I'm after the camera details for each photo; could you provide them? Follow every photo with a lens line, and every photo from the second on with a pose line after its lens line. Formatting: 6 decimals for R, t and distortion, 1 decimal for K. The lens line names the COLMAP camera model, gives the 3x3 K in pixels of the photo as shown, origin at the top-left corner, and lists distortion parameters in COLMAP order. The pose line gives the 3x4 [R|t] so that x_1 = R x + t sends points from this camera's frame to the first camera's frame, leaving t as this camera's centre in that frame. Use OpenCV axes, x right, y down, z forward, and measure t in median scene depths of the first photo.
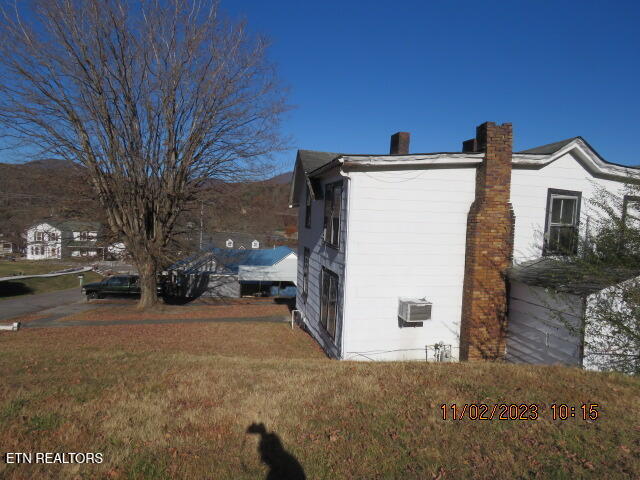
lens RADIAL K [[406.0, 0, 320.0], [0, 406.0, 240.0], [0, 0, 1]] dist [-0.014581, 0.004462]
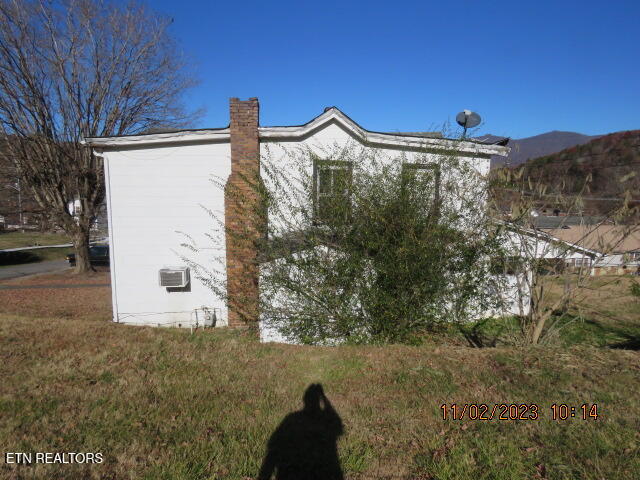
lens RADIAL K [[406.0, 0, 320.0], [0, 406.0, 240.0], [0, 0, 1]] dist [-0.014581, 0.004462]
pose [[0.992050, -0.006789, -0.125659, 0.744812], [0.016506, 0.996937, 0.076446, -0.003546], [0.124755, -0.077912, 0.989124, -0.027860]]
